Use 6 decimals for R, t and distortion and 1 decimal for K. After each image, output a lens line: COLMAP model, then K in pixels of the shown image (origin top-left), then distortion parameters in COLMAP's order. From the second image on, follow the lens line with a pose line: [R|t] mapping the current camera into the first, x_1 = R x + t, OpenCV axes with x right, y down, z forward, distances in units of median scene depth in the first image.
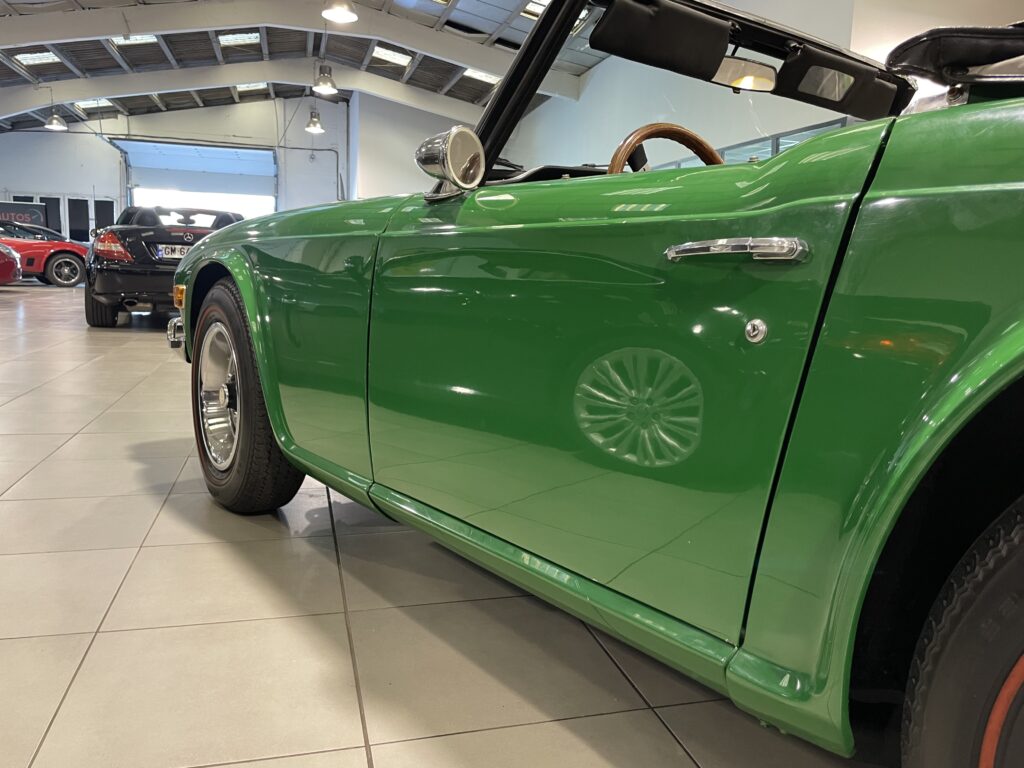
lens RADIAL K [[774.2, 0, 510.1], [0, 774.2, 382.7], [0, 0, 1]] dist [0.084509, -0.113611]
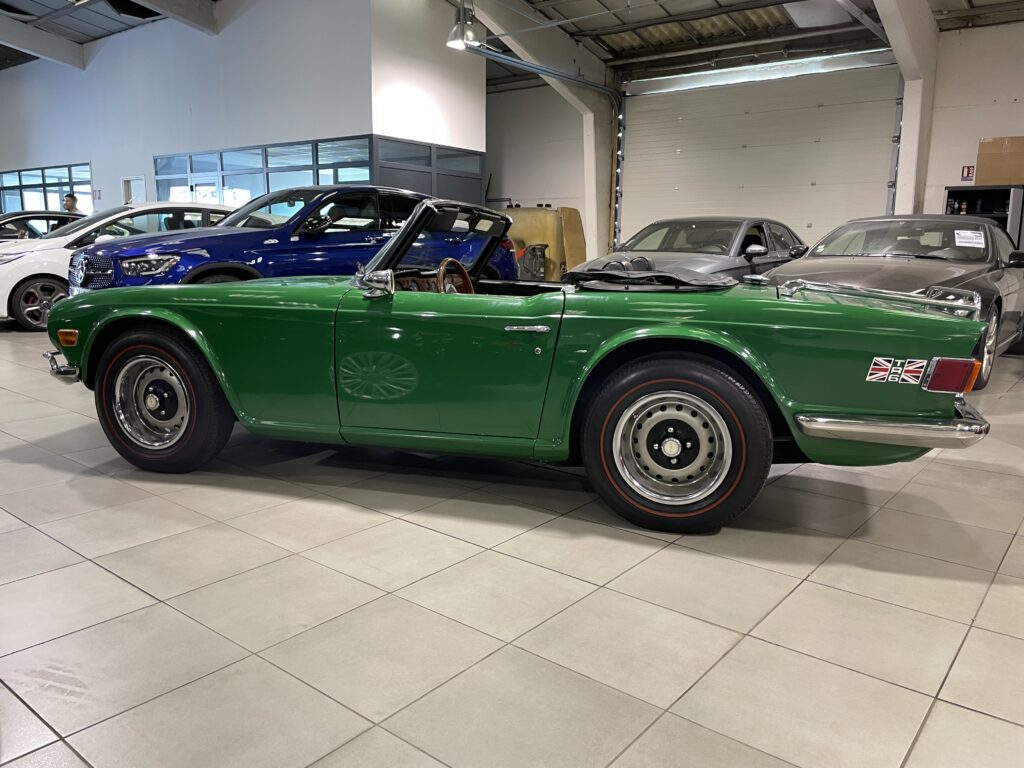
lens RADIAL K [[771.8, 0, 509.5], [0, 771.8, 396.1], [0, 0, 1]] dist [0.087533, -0.114388]
pose [[0.812875, -0.130643, 0.567598, -0.088325], [0.093727, 0.991160, 0.093905, -0.009784], [-0.574848, -0.023134, 0.817933, -0.089034]]
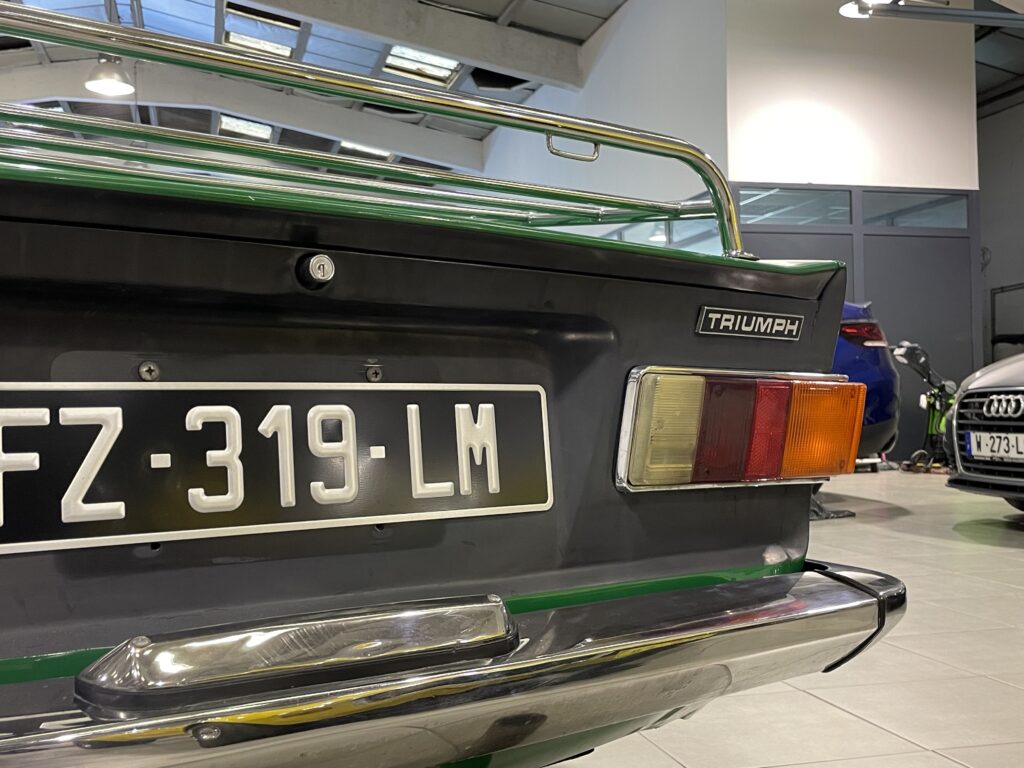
lens RADIAL K [[1145.8, 0, 512.0], [0, 1145.8, 384.0], [0, 0, 1]] dist [0.058745, -0.020437]
pose [[0.998818, -0.048119, -0.006900, 0.109888], [0.046384, 0.985871, -0.160955, 0.013553], [0.014547, 0.160444, 0.986938, -0.044026]]
